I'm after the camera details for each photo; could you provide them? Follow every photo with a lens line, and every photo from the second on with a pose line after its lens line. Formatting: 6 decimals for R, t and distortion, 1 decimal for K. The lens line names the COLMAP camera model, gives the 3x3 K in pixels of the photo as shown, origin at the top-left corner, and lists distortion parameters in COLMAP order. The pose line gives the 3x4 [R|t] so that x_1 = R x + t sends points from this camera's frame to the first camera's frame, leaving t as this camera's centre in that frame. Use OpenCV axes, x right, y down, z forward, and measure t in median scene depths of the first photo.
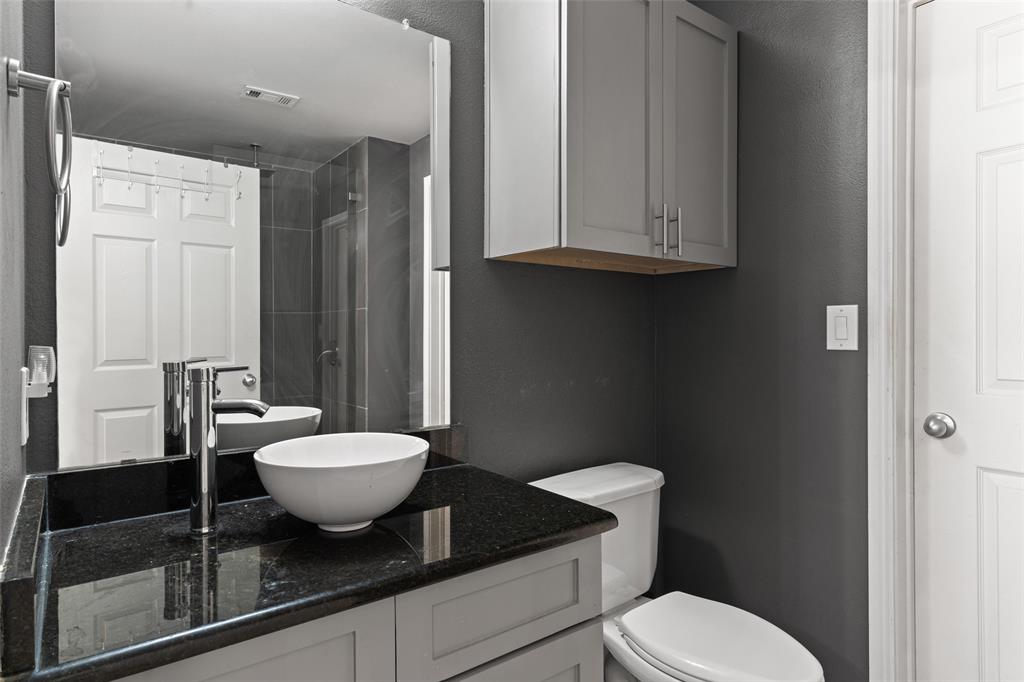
lens RADIAL K [[588.6, 0, 513.5], [0, 588.6, 336.4], [0, 0, 1]] dist [0.005641, 0.000177]
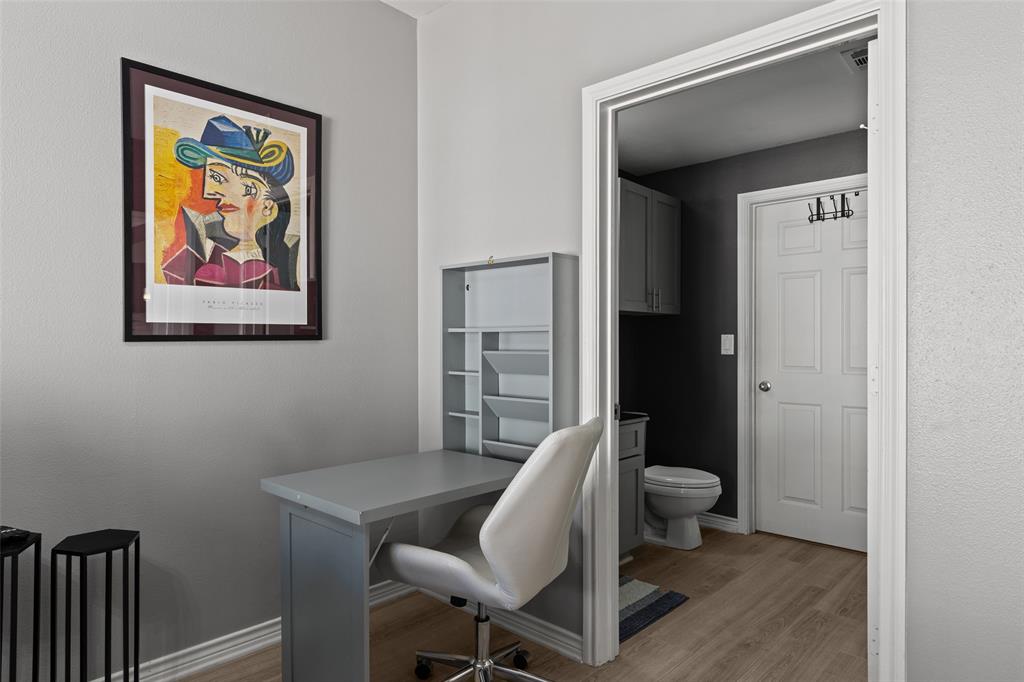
lens RADIAL K [[613.6, 0, 510.0], [0, 613.6, 342.9], [0, 0, 1]] dist [-0.005915, -0.001353]
pose [[0.984931, 0.007275, 0.172795, -0.672598], [-0.005251, 0.999912, -0.012172, 0.011597], [-0.172869, 0.011081, 0.984883, -1.175573]]
